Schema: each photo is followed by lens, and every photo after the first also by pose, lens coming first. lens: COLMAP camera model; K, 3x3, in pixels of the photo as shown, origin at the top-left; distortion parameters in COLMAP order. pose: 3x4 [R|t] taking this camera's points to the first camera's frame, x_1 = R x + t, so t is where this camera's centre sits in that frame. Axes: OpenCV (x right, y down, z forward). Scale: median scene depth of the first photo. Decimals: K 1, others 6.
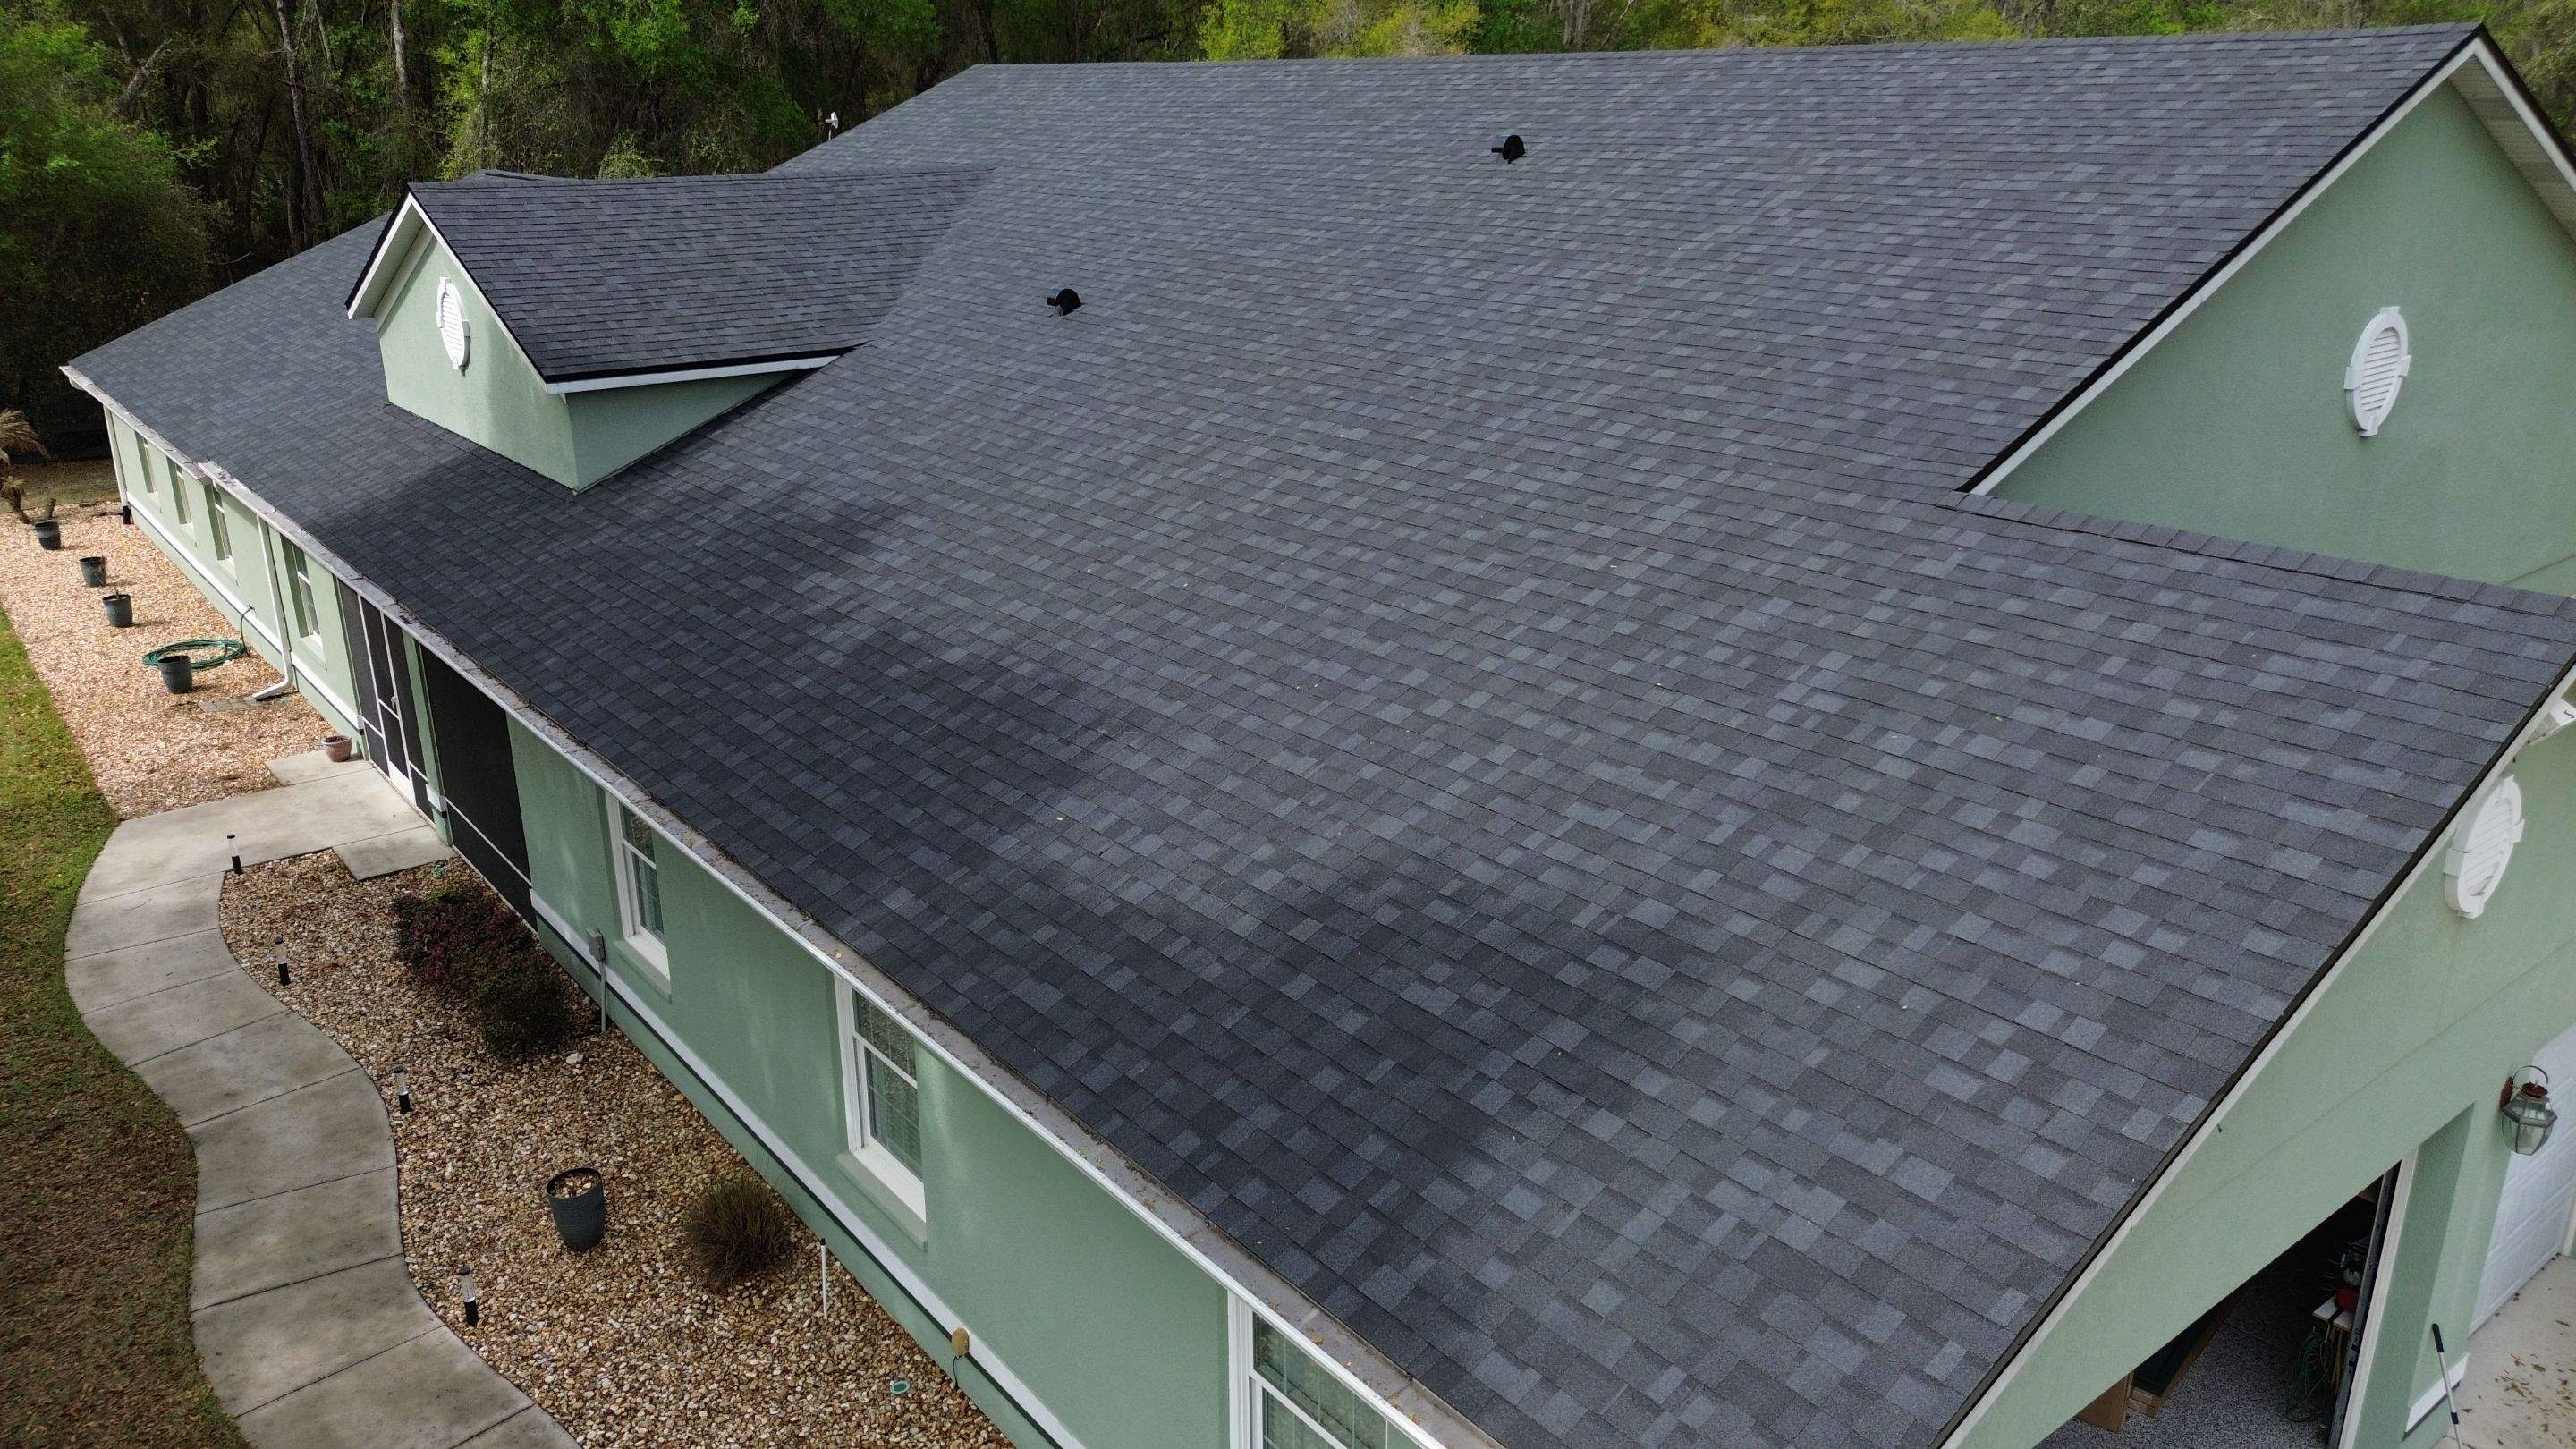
lens RADIAL K [[1834.3, 0, 1290.0], [0, 1834.3, 718.8], [0, 0, 1]] dist [0.068582, -0.067232]
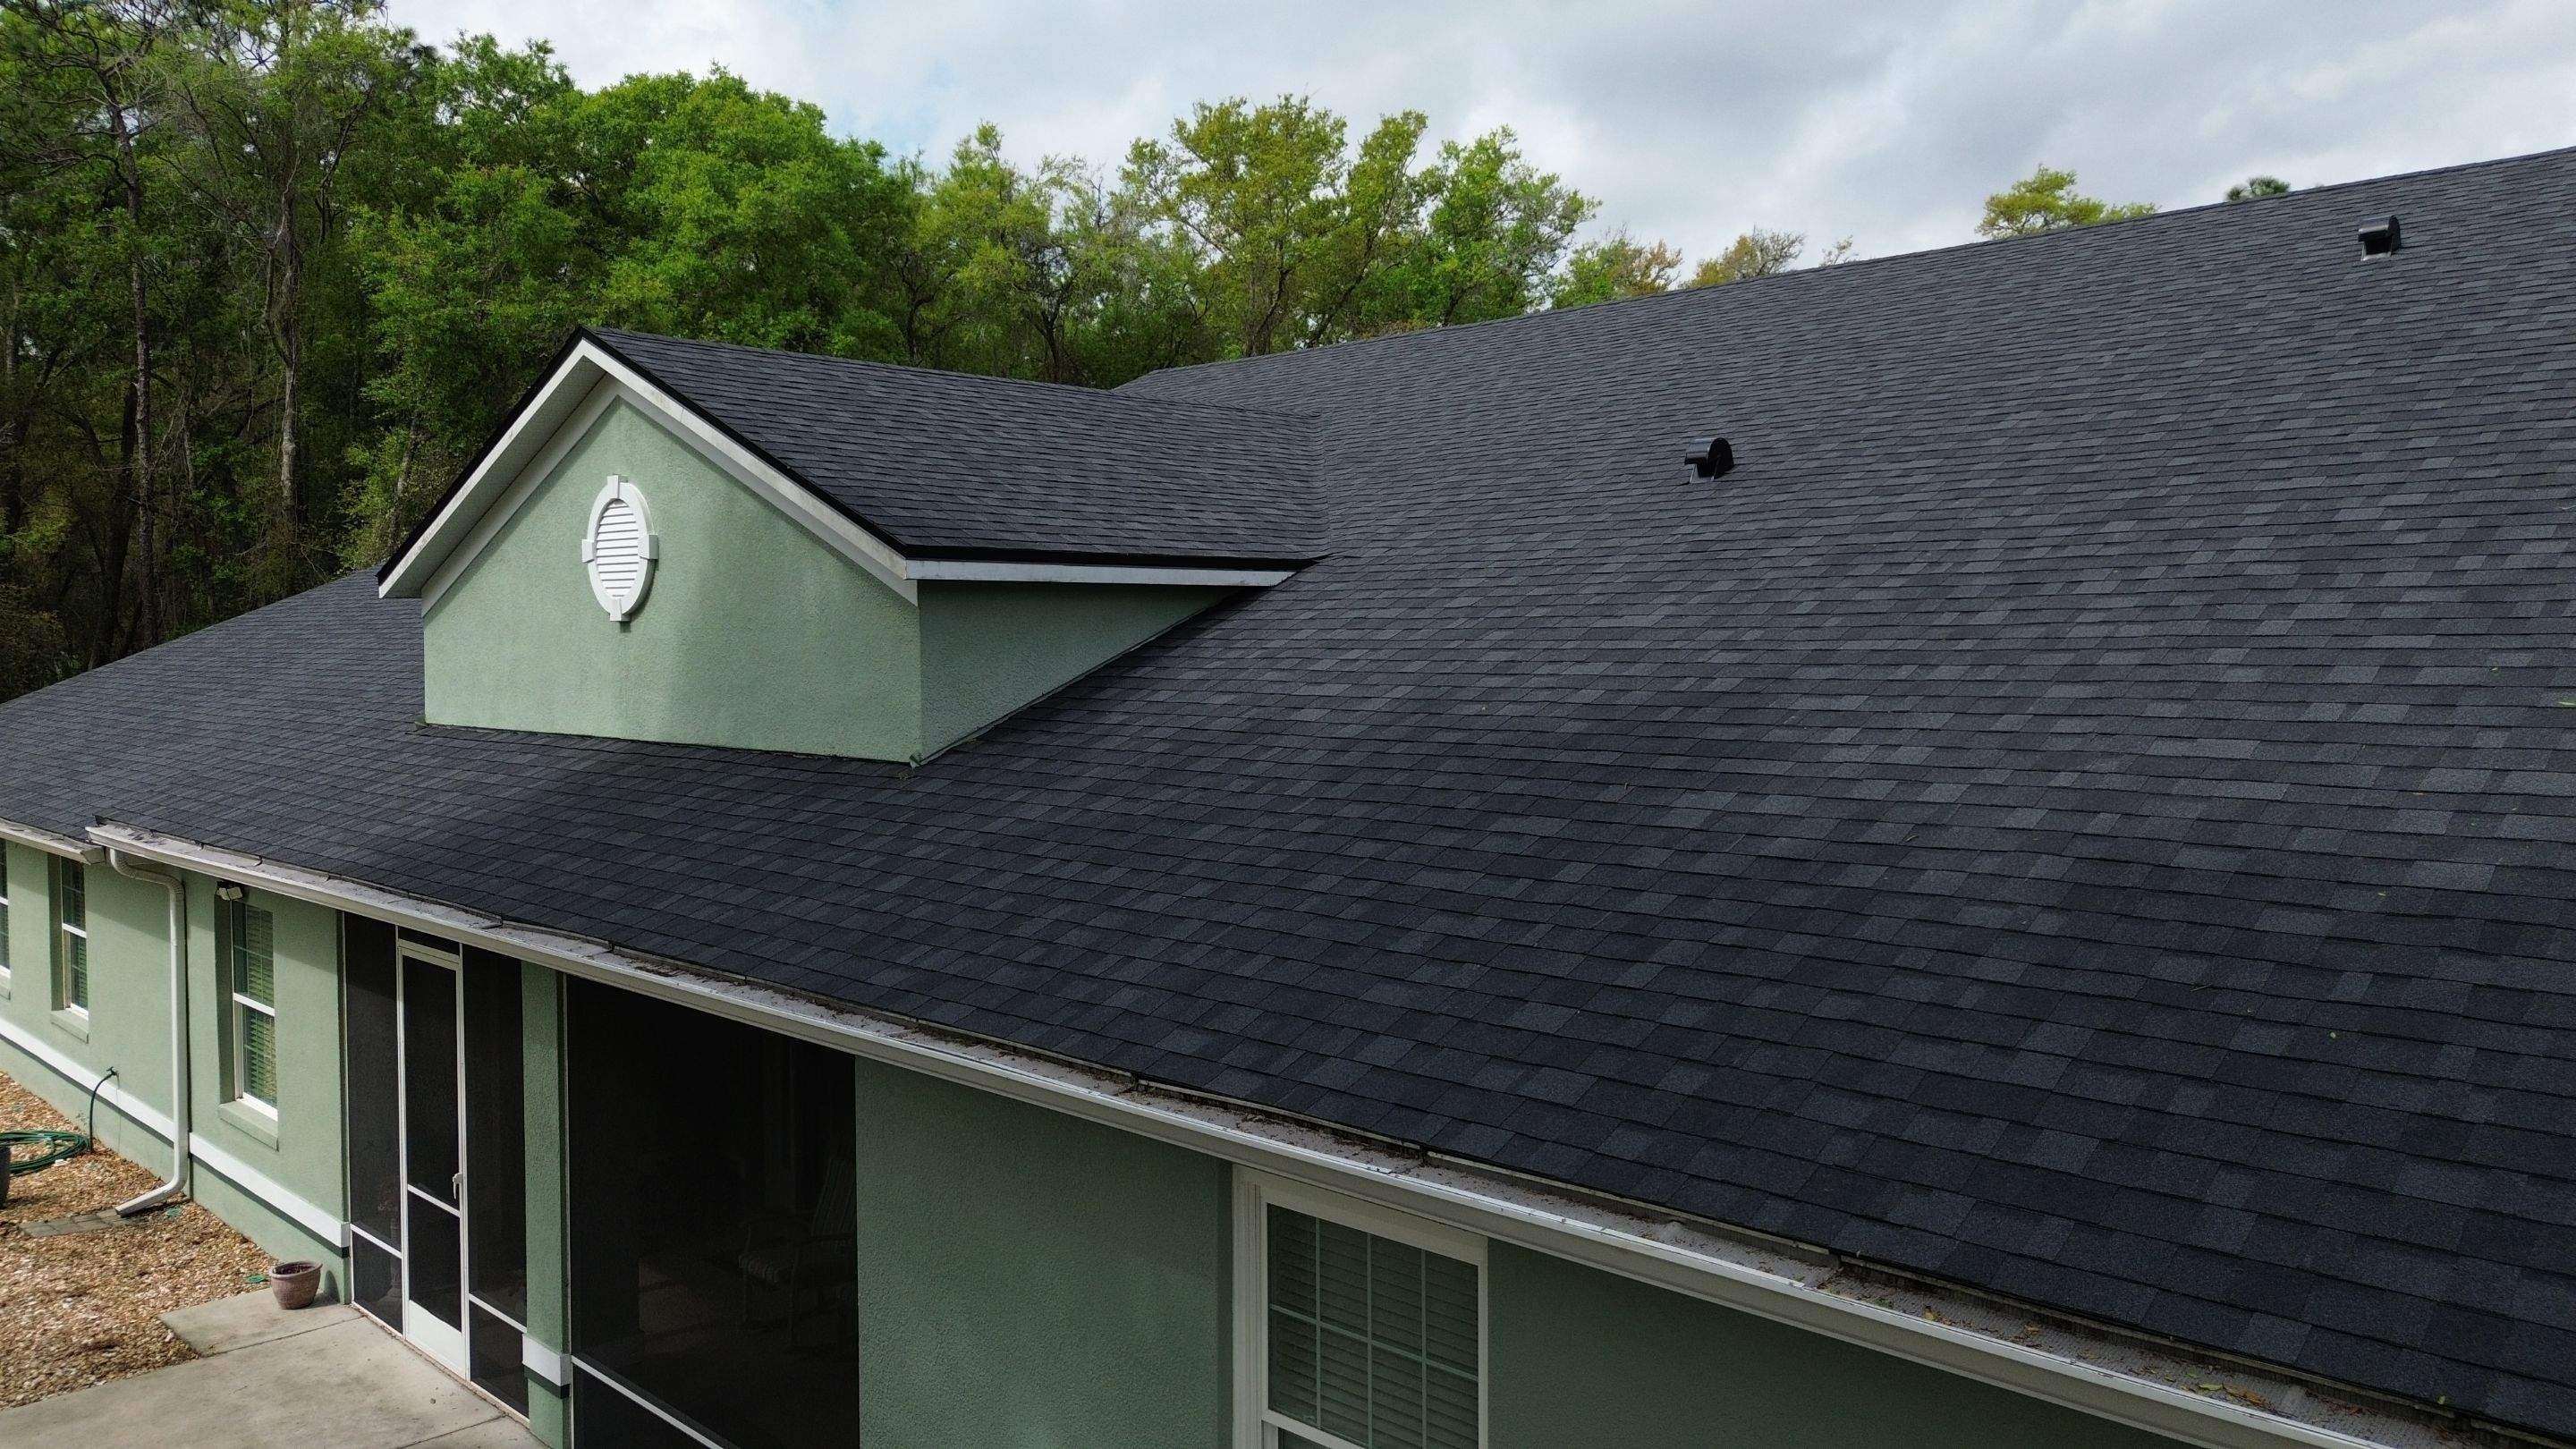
lens RADIAL K [[1834.3, 0, 1298.0], [0, 1834.3, 725.0], [0, 0, 1]] dist [0.068582, -0.067232]
pose [[0.992139, -0.004230, 0.125070, -0.387277], [0.038766, 0.960654, -0.275029, 0.028395], [-0.118985, 0.277716, 0.953266, 0.510747]]
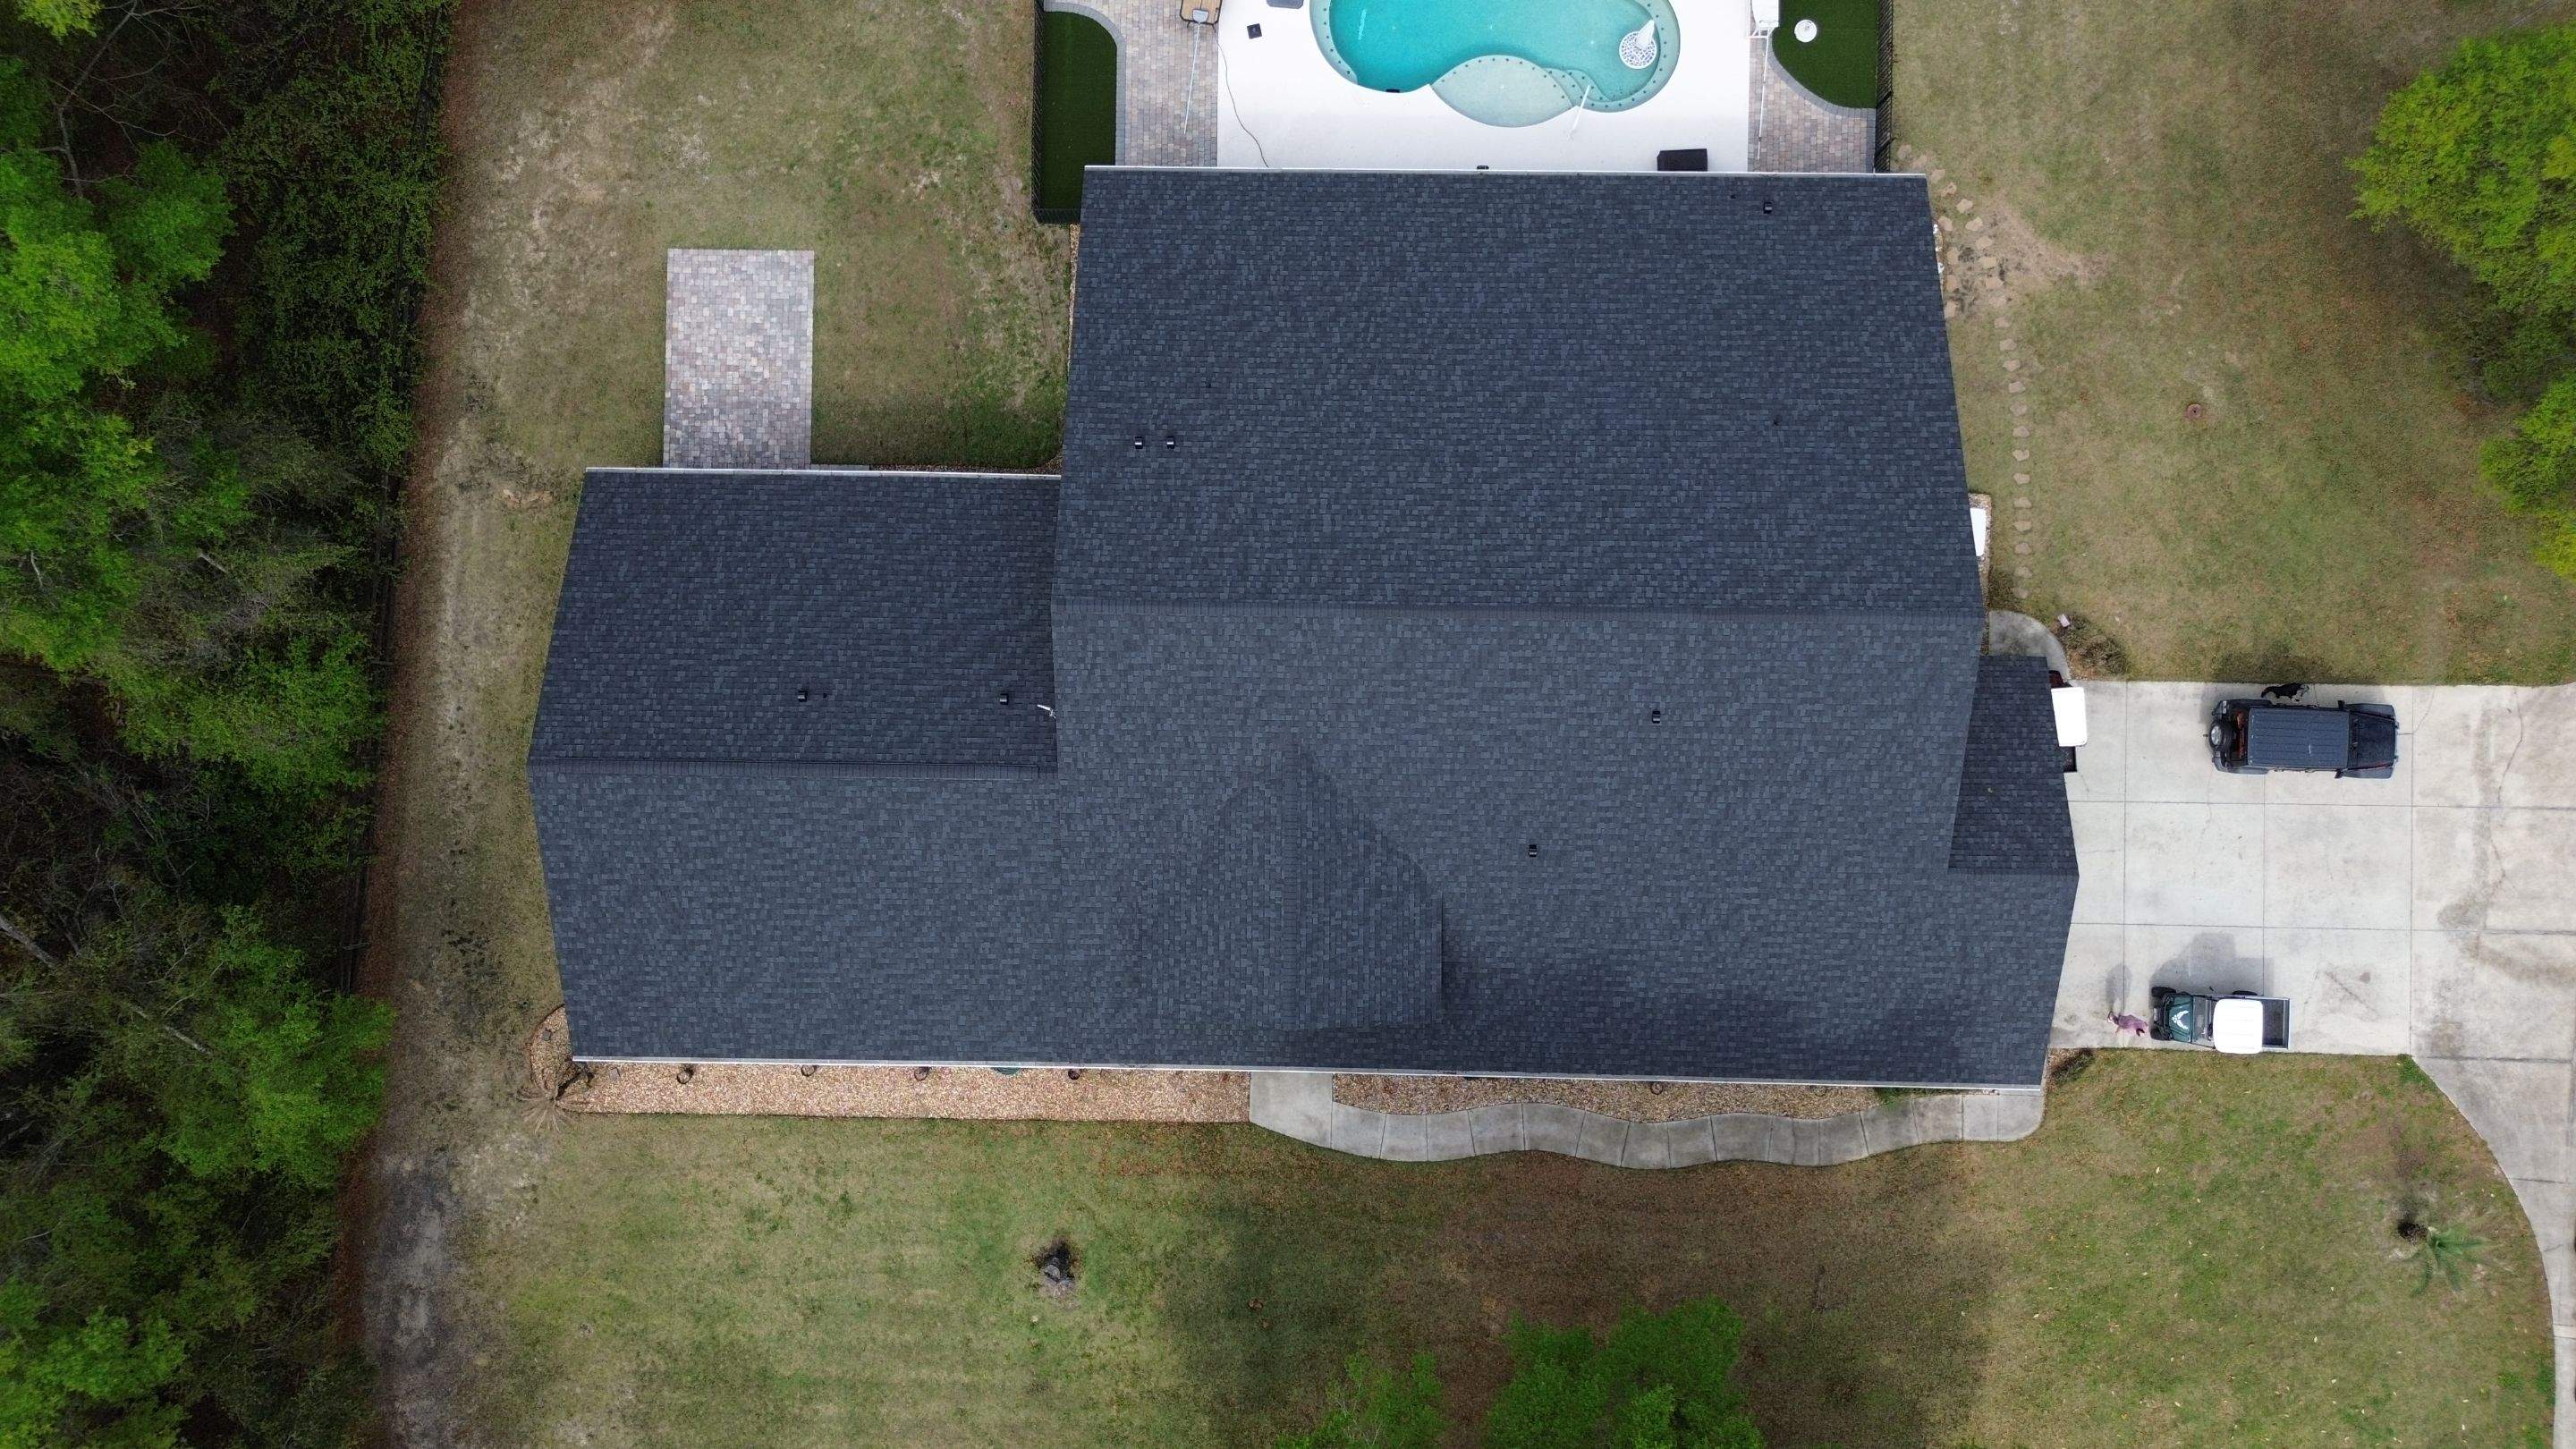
lens RADIAL K [[1834.3, 0, 1300.7], [0, 1834.3, 716.3], [0, 0, 1]] dist [0.068582, -0.067232]
pose [[0.633829, -0.773473, -0.000297, -0.206115], [0.265075, 0.216858, 0.939525, -3.079714], [-0.726633, -0.595578, 0.342479, 0.551225]]
